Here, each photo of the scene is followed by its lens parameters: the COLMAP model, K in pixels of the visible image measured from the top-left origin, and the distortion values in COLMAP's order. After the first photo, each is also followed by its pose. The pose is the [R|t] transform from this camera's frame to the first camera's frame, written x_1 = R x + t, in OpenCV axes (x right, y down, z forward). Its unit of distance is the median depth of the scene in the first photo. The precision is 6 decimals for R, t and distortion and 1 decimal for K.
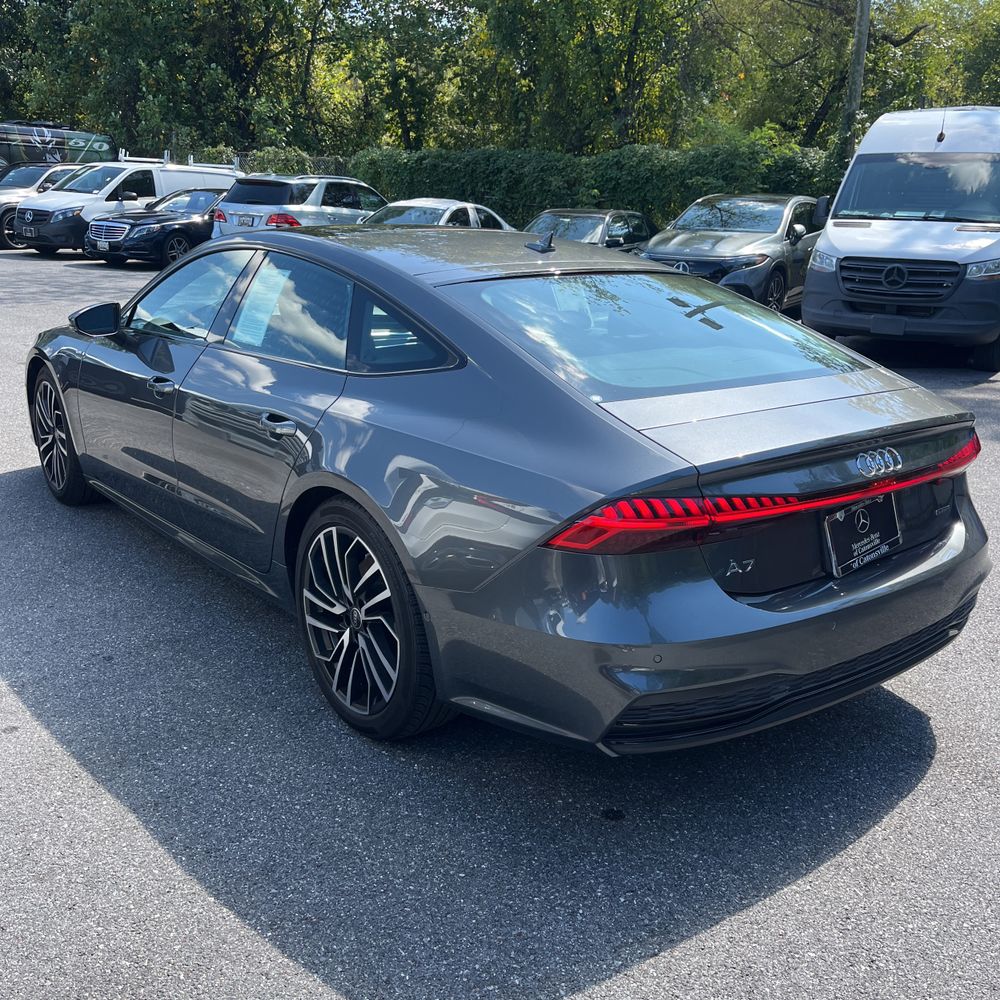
lens RADIAL K [[1052.8, 0, 500.0], [0, 1052.8, 500.0], [0, 0, 1]] dist [-0.002234, 0.016219]
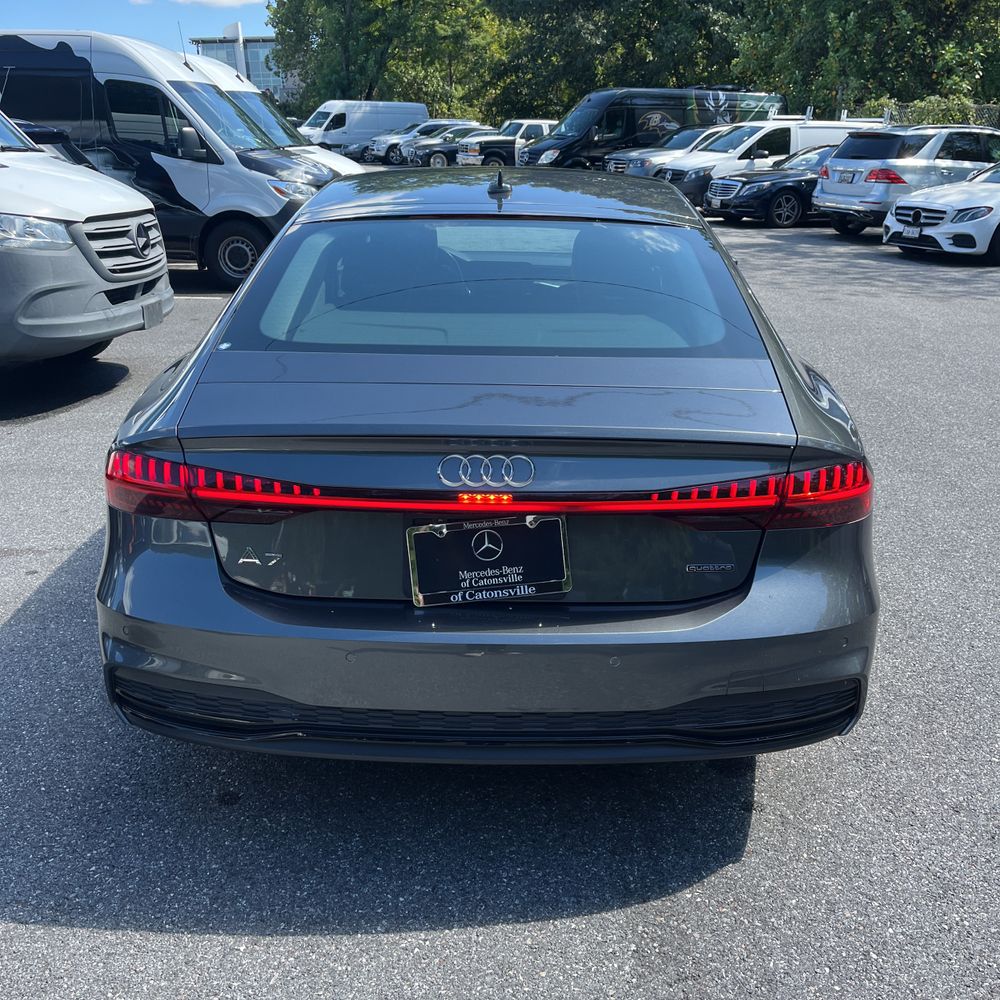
lens RADIAL K [[1021.6, 0, 491.9], [0, 1021.6, 507.1], [0, 0, 1]] dist [0.019063, -0.001932]
pose [[0.766441, 0.188009, -0.614183, 0.127713], [-0.159208, 0.981970, 0.101917, -0.013209], [0.622270, 0.019670, 0.782555, 0.069855]]
